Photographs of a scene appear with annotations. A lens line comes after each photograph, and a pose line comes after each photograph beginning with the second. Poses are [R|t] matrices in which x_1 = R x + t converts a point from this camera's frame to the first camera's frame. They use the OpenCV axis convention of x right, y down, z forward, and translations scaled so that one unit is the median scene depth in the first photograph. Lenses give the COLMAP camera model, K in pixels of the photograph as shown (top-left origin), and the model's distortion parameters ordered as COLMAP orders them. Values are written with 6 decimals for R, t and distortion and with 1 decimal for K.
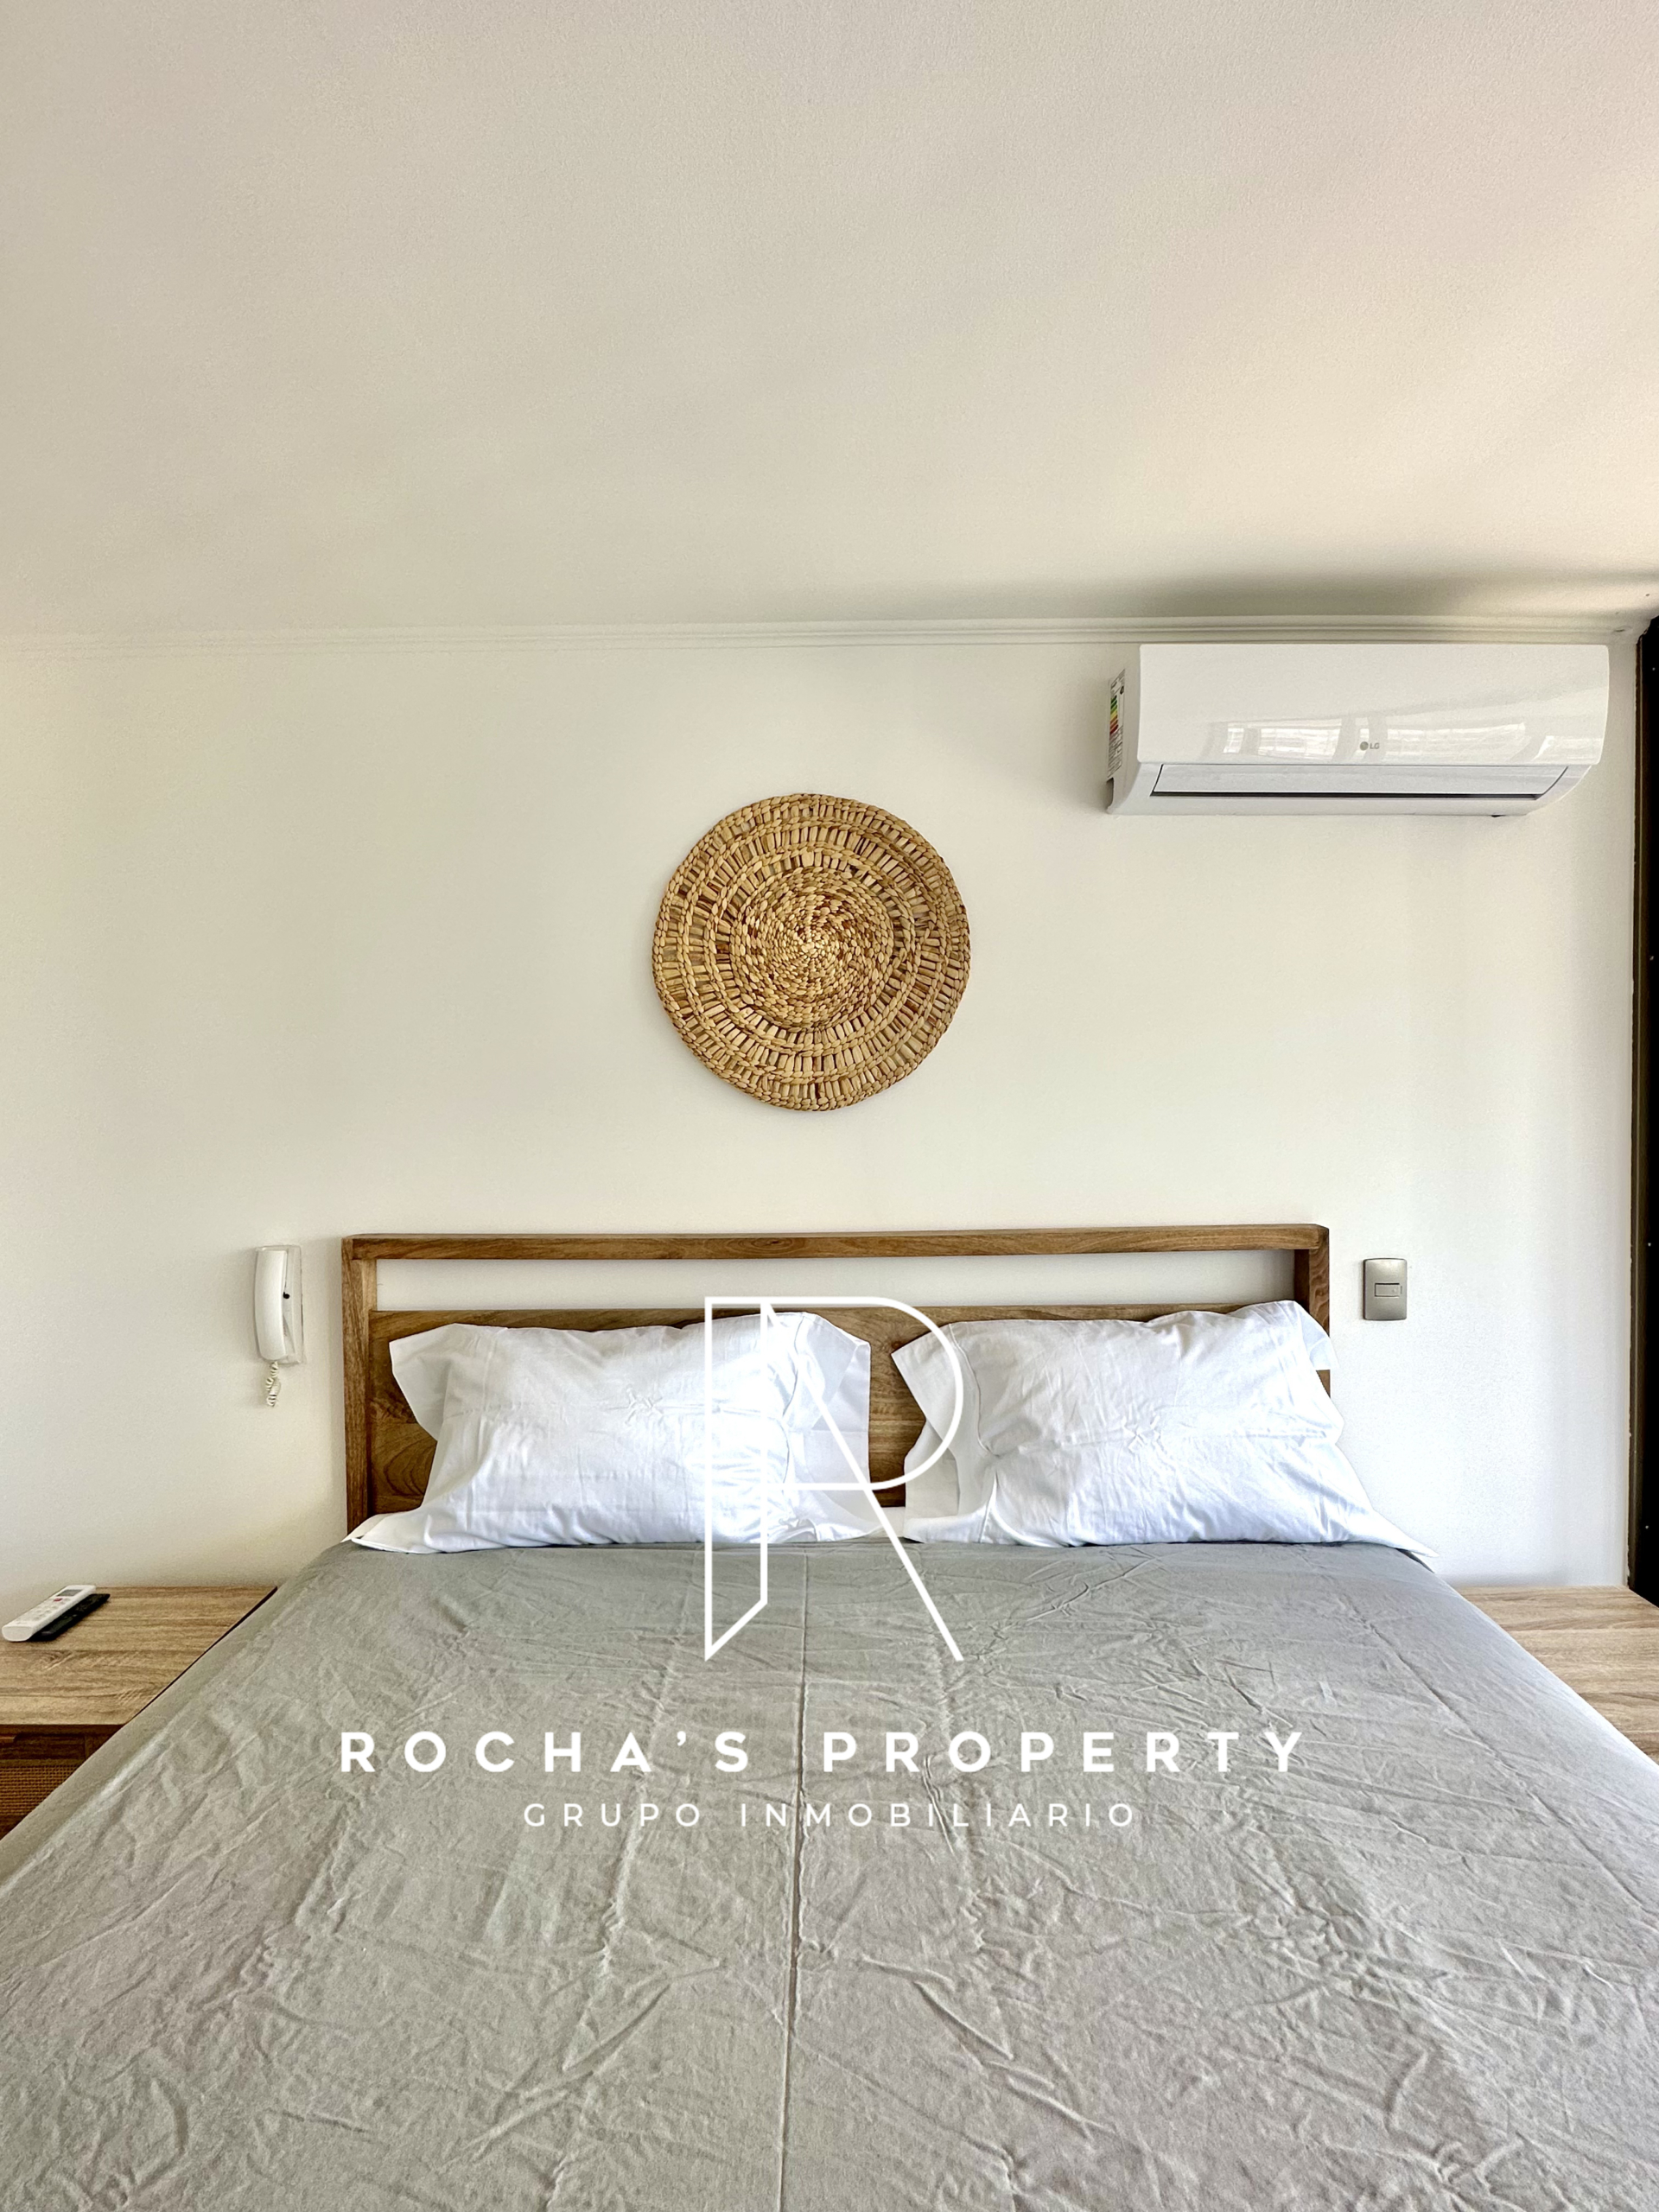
lens RADIAL K [[1006.4, 0, 834.9], [0, 1006.4, 1106.1], [0, 0, 1]] dist [-0.004249, -0.000128]
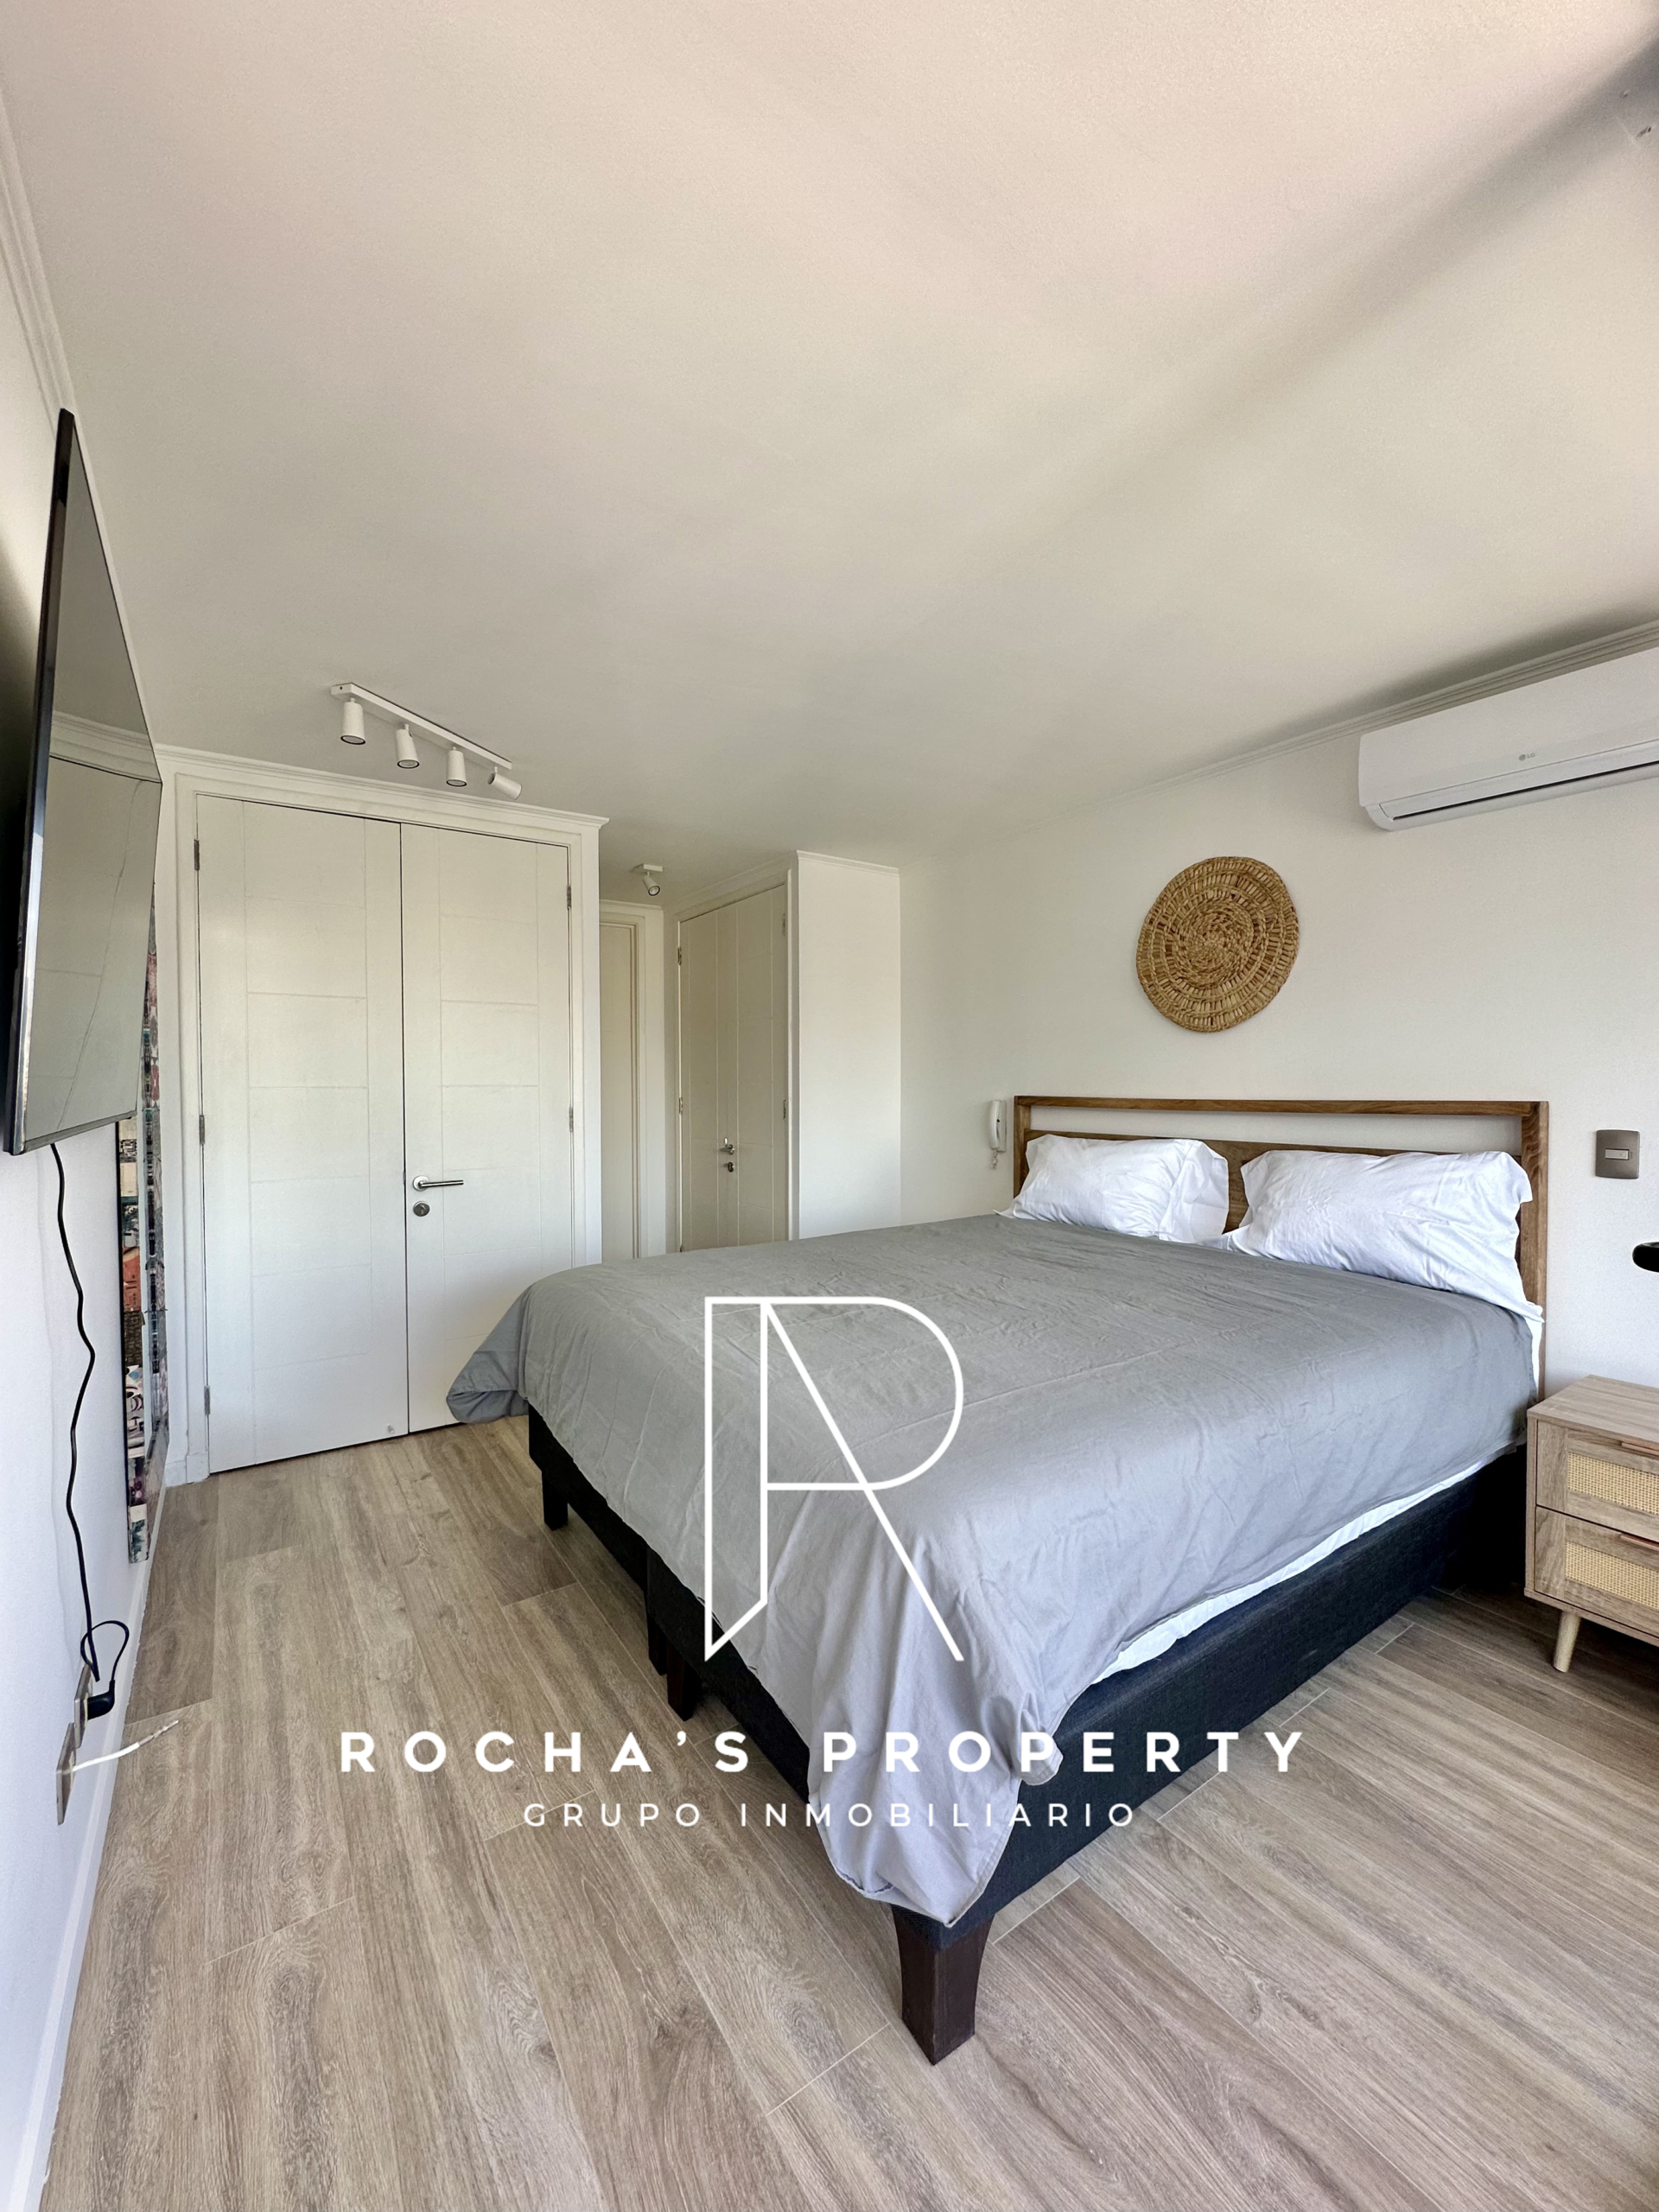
lens RADIAL K [[896.0, 0, 828.2], [0, 896.0, 1102.2], [0, 0, 1]] dist [-0.002851, -0.000116]
pose [[0.560378, 0.024839, -0.827864, 0.940160], [-0.020041, 0.999664, 0.016428, 0.119456], [0.827995, 0.007385, 0.560688, -0.483269]]
